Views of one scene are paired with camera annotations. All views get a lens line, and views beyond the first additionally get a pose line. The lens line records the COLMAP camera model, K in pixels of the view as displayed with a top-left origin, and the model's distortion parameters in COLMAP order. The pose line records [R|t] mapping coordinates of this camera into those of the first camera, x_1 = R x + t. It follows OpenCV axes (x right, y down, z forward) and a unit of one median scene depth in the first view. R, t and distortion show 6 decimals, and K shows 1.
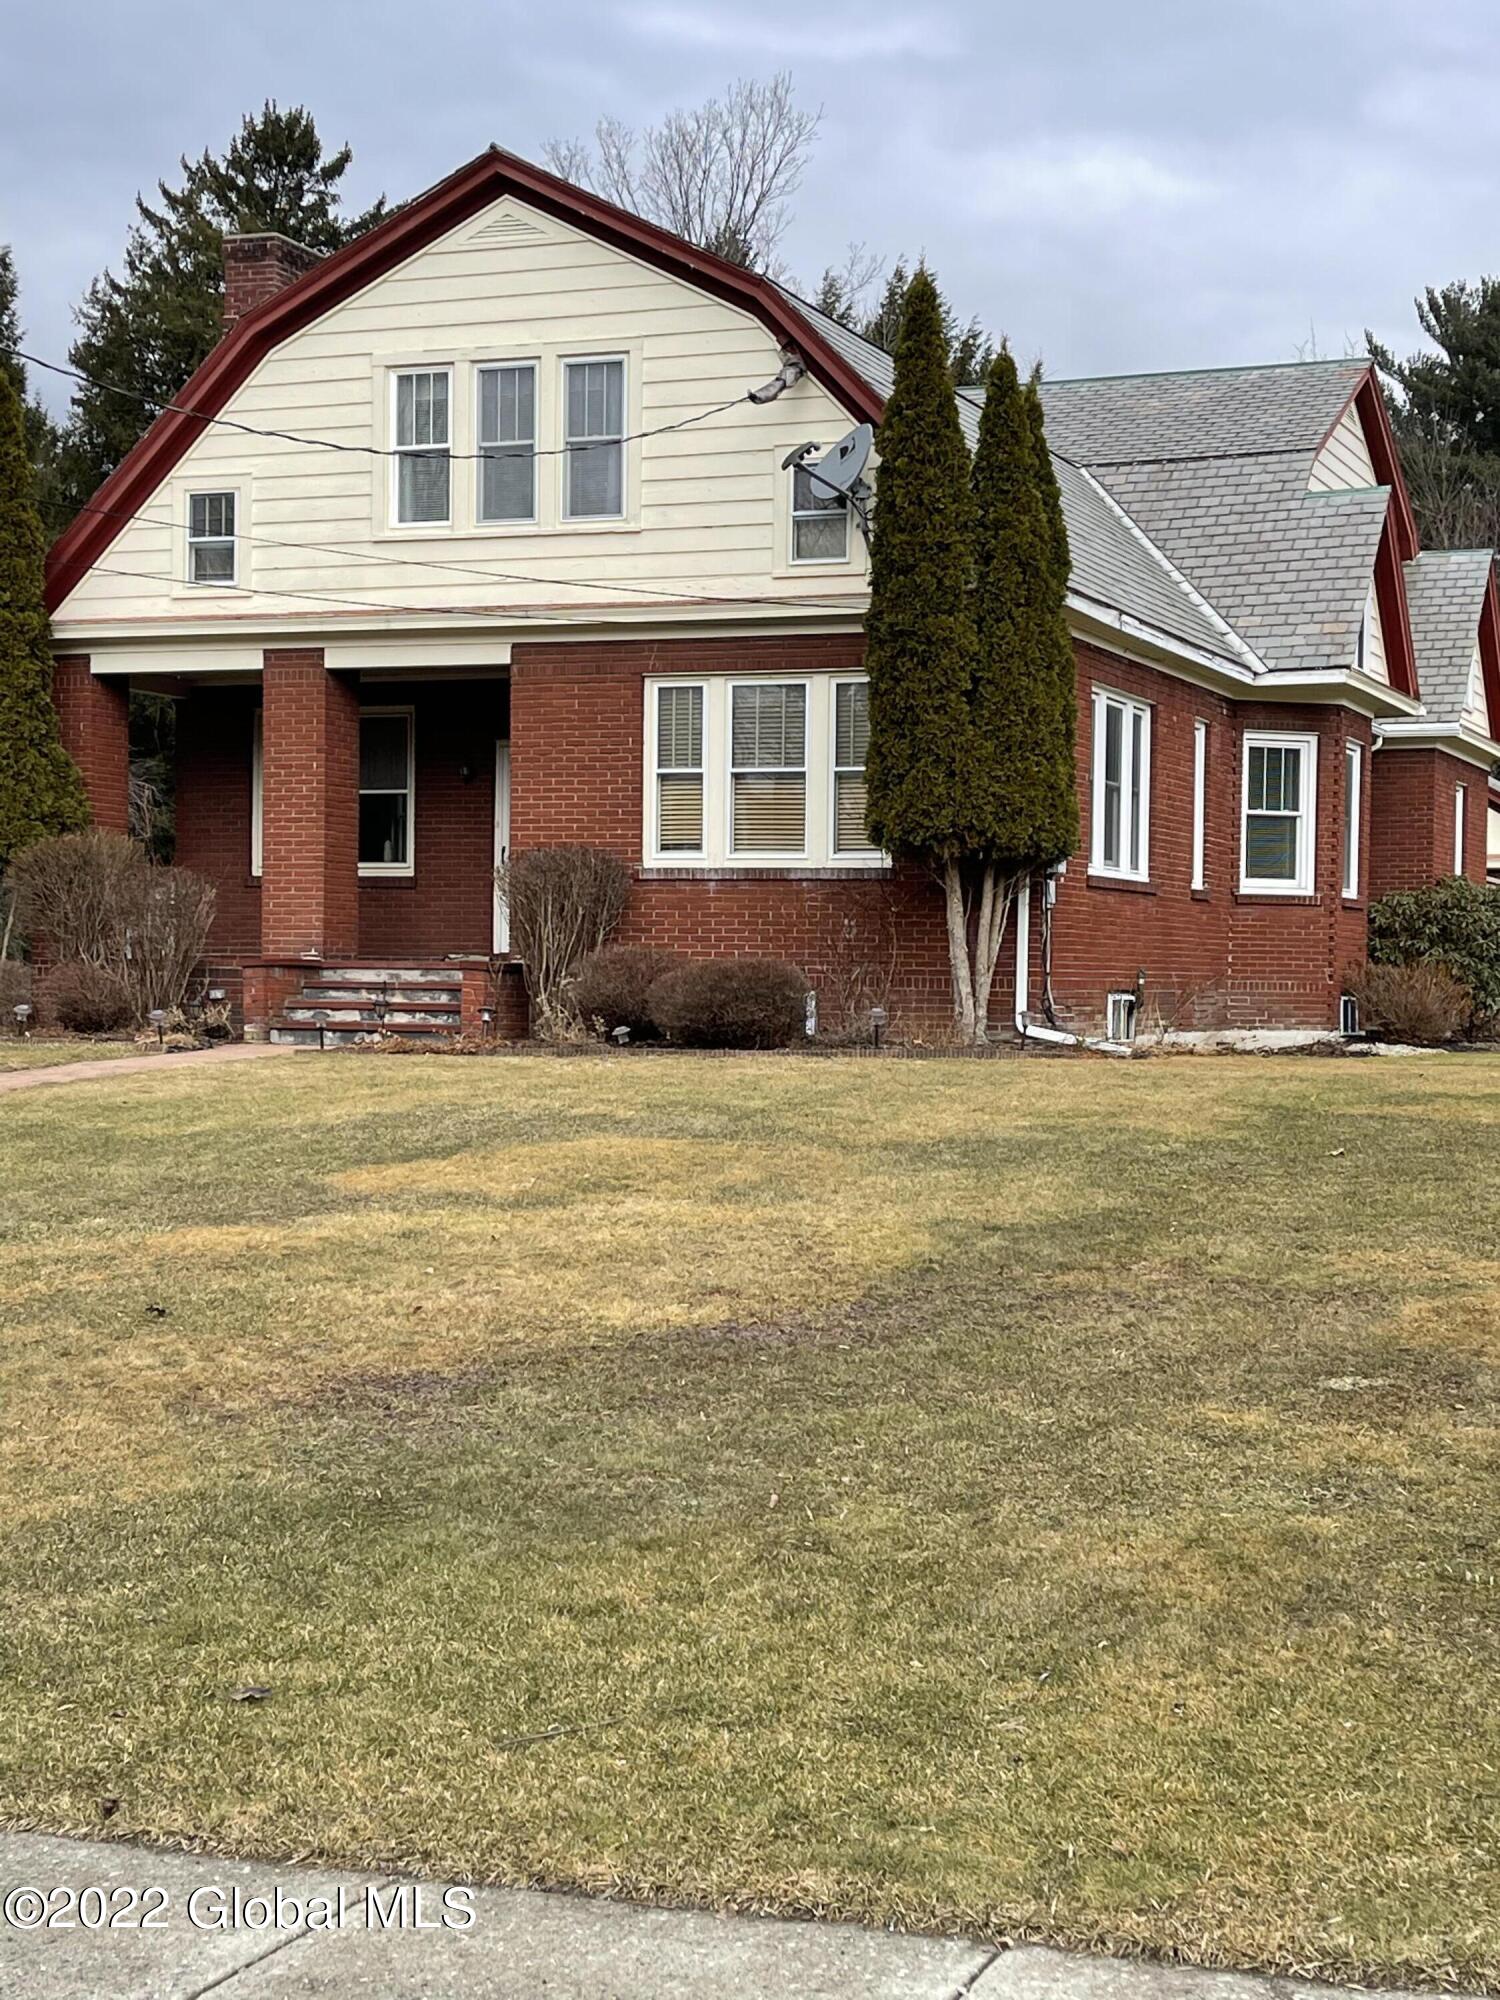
lens RADIAL K [[3026.9, 0, 750.0], [0, 3026.9, 1000.0], [0, 0, 1]] dist [0.045739, 0.028306]
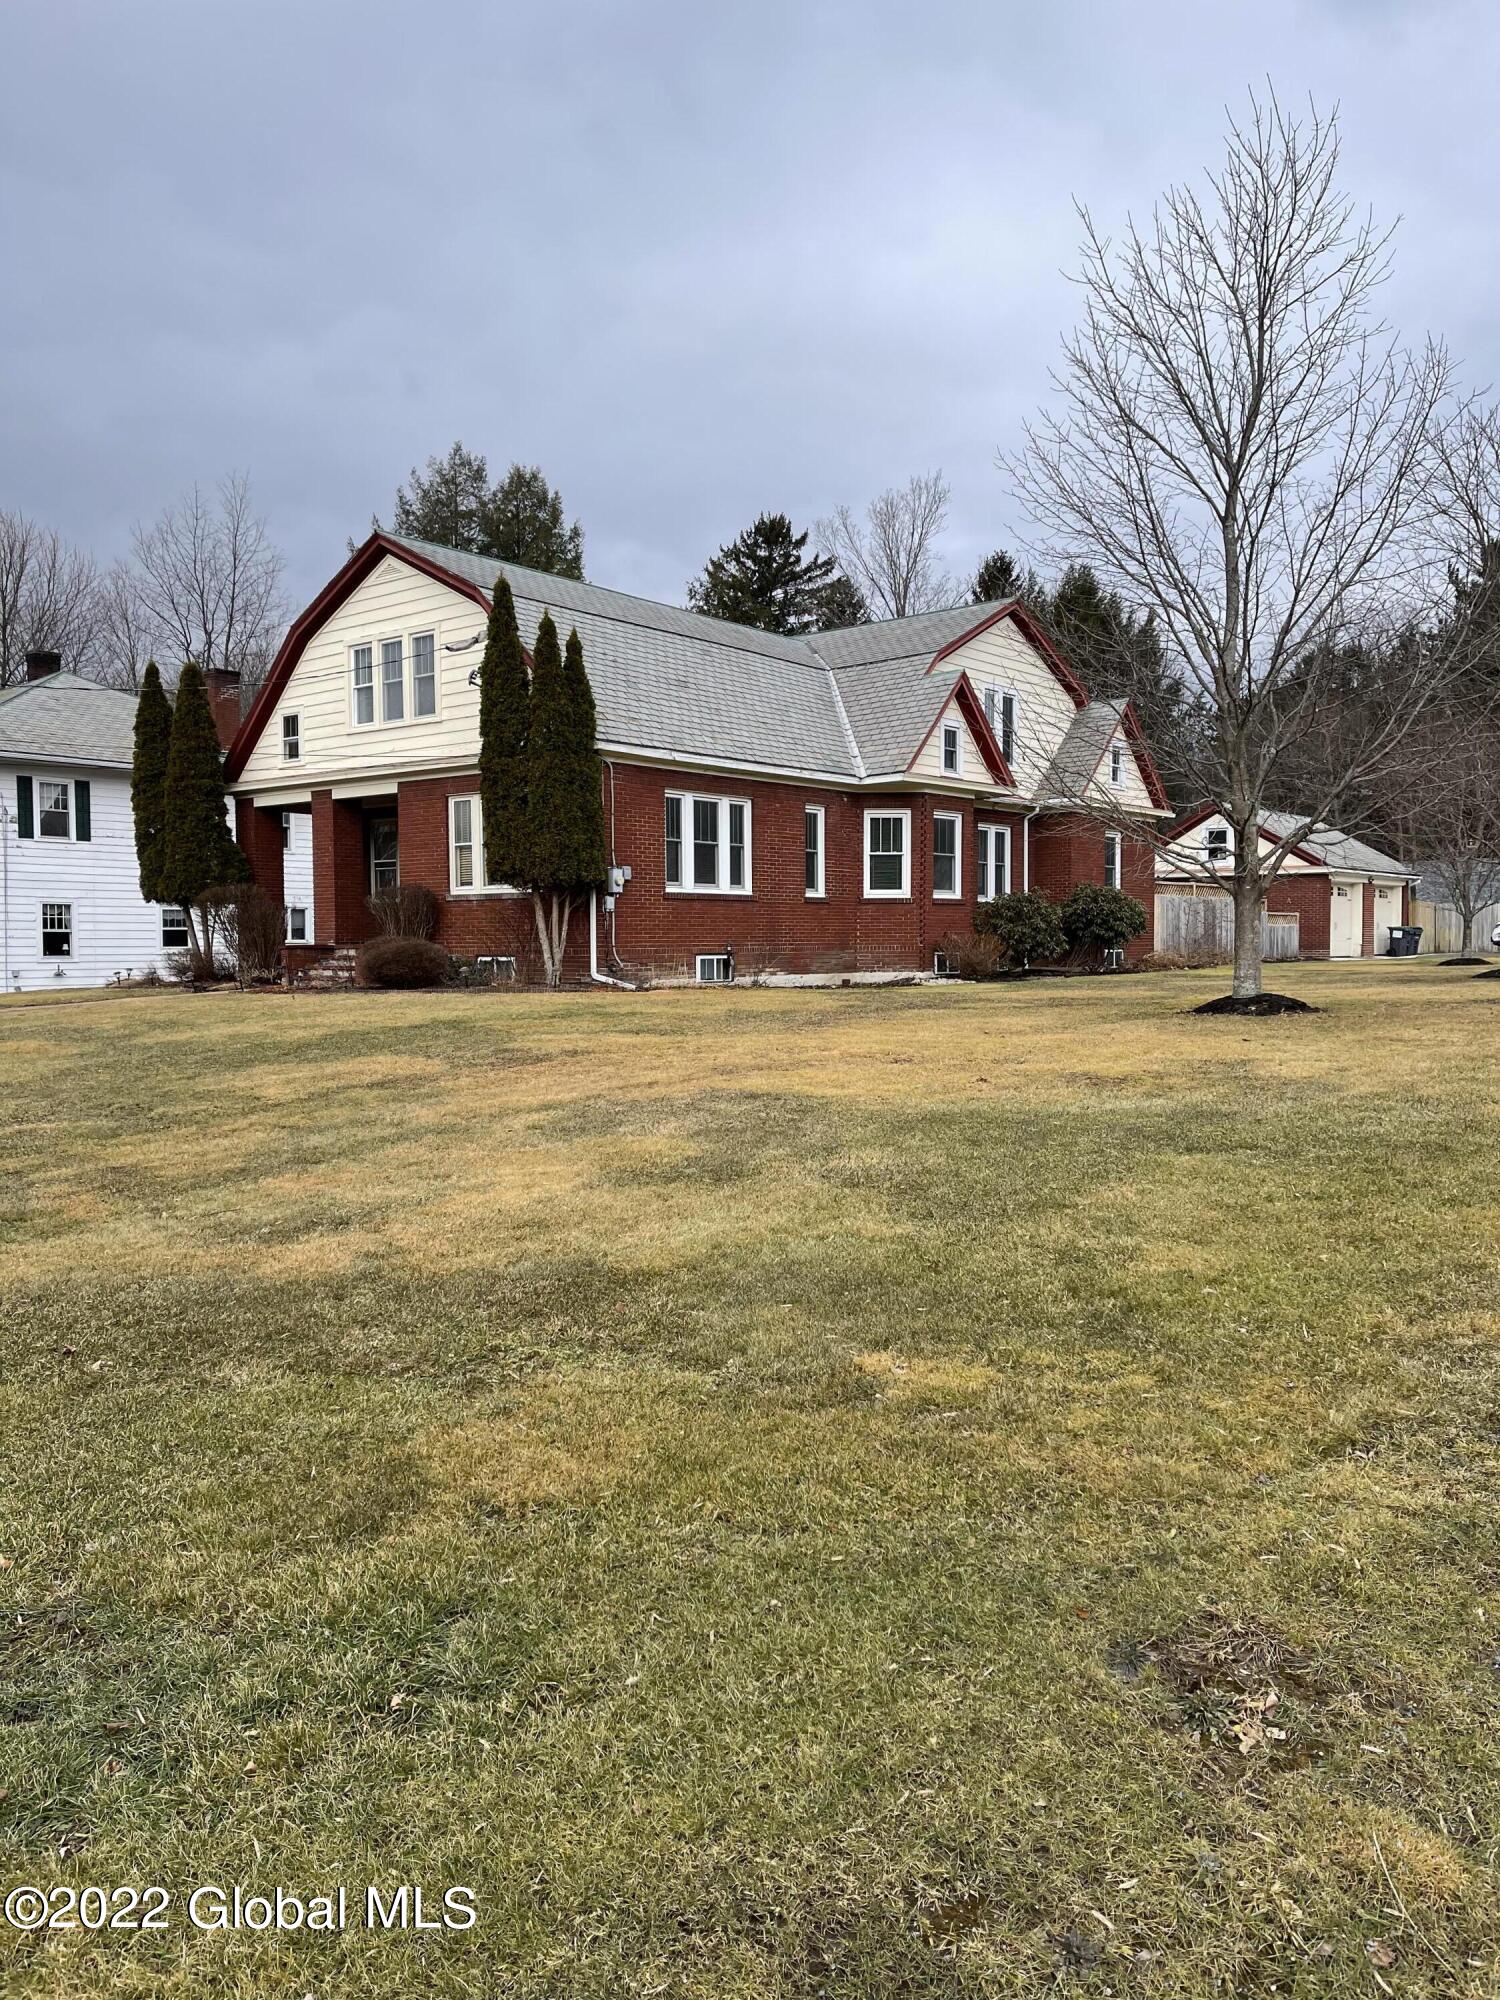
lens RADIAL K [[1515.9, 0, 743.1], [0, 1515.9, 992.7], [0, 0, 1]] dist [0.072966, -0.099449]
pose [[0.952220, -0.009682, -0.305260, 0.430953], [0.016193, 0.999692, 0.018802, 0.003826], [0.304983, -0.022846, 0.952084, 0.121167]]
